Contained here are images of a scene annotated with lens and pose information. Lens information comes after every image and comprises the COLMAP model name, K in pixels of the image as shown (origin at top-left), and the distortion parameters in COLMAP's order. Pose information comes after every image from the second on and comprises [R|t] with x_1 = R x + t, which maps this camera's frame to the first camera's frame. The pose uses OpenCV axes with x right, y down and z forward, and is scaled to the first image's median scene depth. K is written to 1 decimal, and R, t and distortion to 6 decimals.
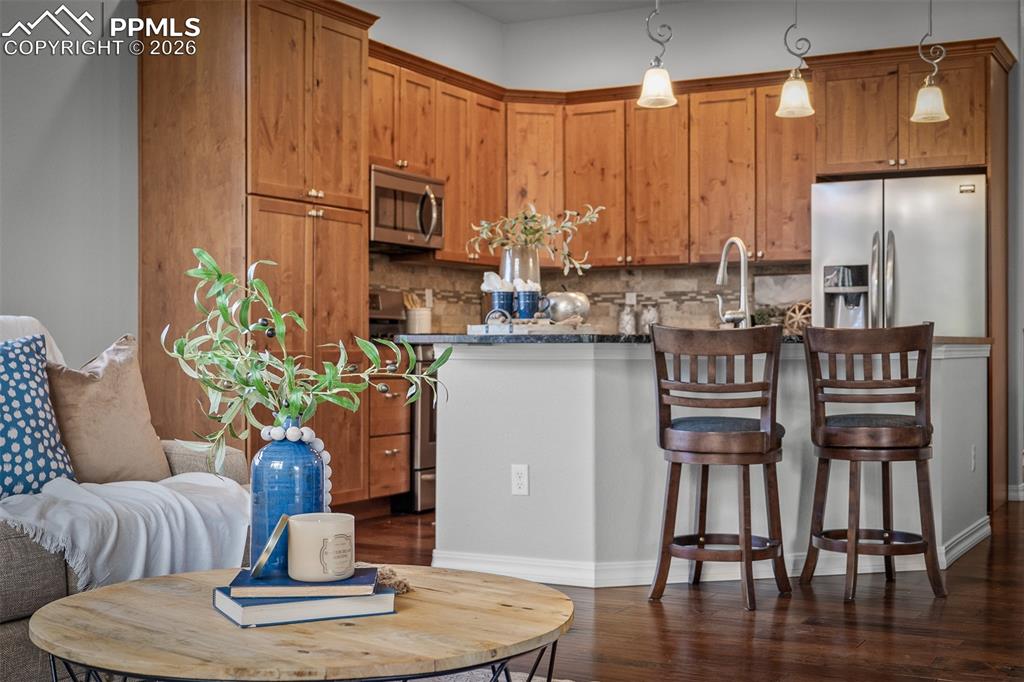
lens RADIAL K [[1350.8, 0, 512.0], [0, 1350.8, 341.0], [0, 0, 1]] dist [0.009698, 0.026582]
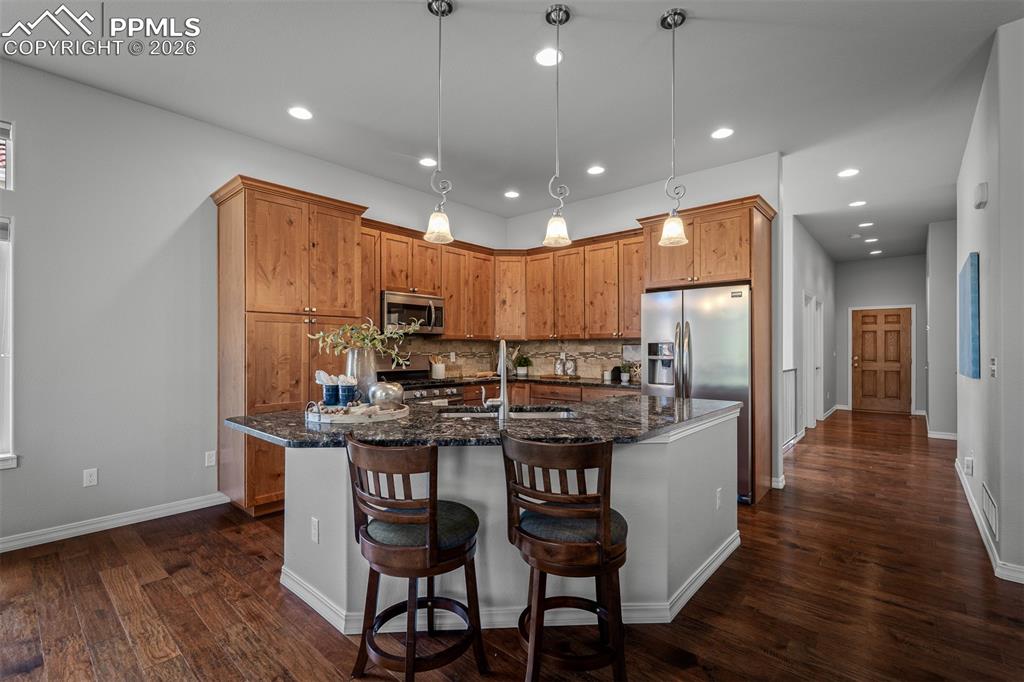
lens RADIAL K [[455.1, 0, 511.3], [0, 455.1, 347.6], [0, 0, 1]] dist [-0.003022, -0.000058]
pose [[0.971957, -0.002016, -0.235148, 0.182765], [0.001896, 0.999998, -0.000738, -0.045593], [0.235149, 0.000272, 0.971959, 0.382035]]
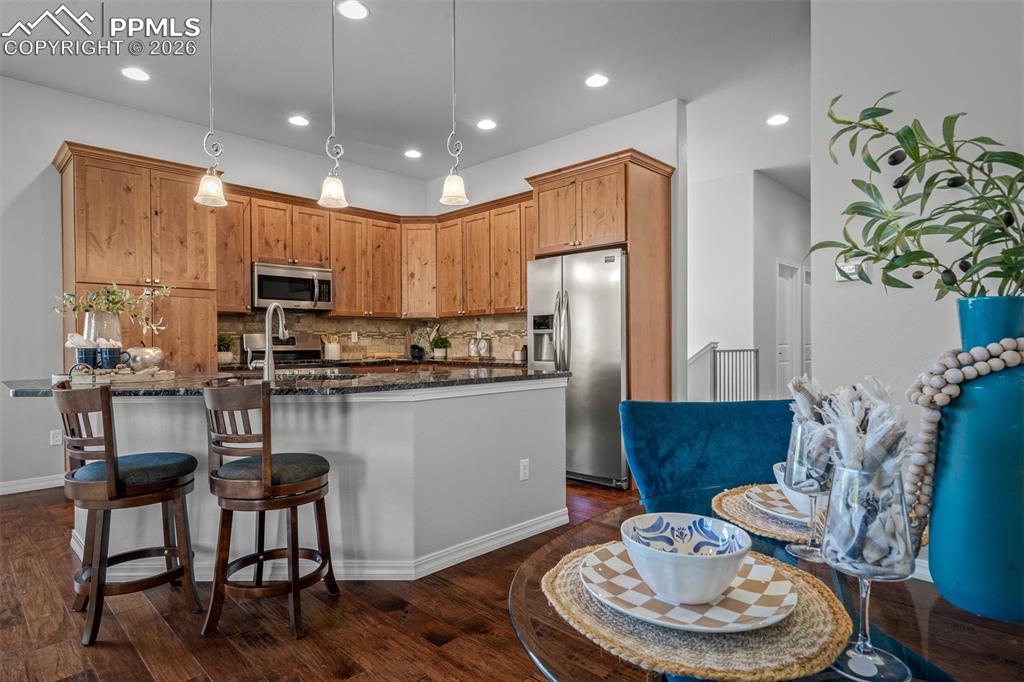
lens RADIAL K [[555.5, 0, 510.5], [0, 555.5, 345.1], [0, 0, 1]] dist [-0.000856, -0.000687]
pose [[0.958149, -0.004905, -0.286226, 0.352589], [0.007574, 0.999938, 0.008219, -0.025634], [0.286168, -0.010043, 0.958127, 0.368111]]
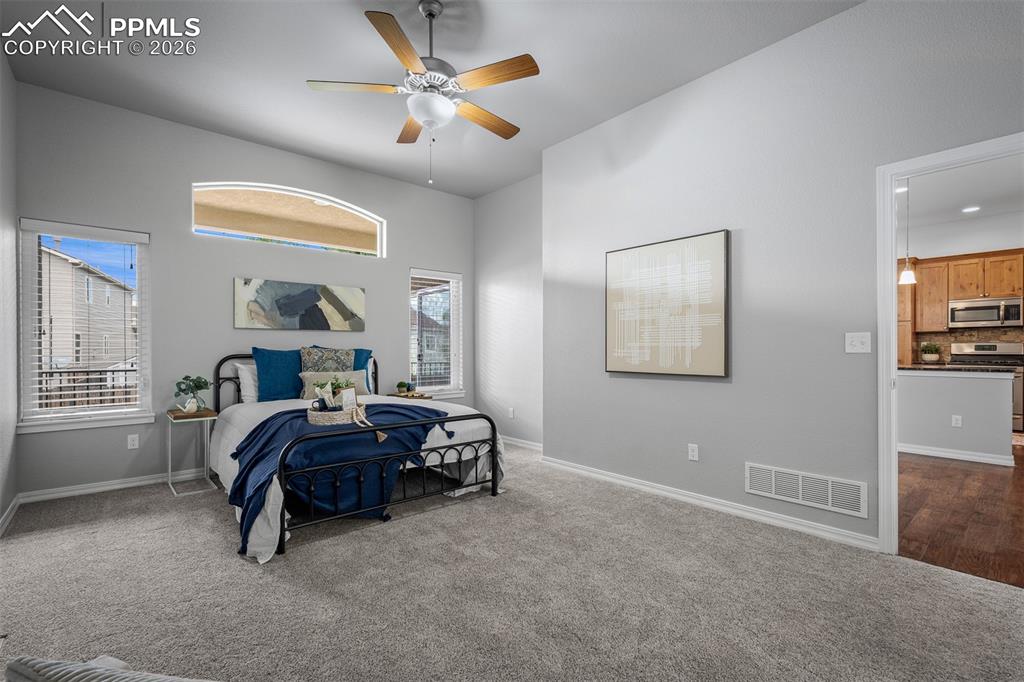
lens RADIAL K [[466.8, 0, 512.9], [0, 466.8, 353.0], [0, 0, 1]] dist [-0.000852, -0.000022]
pose [[-0.348365, 0.007360, -0.937330, 0.990462], [0.007665, 0.999958, 0.005003, -0.028515], [0.937328, -0.005442, -0.348407, 0.421543]]
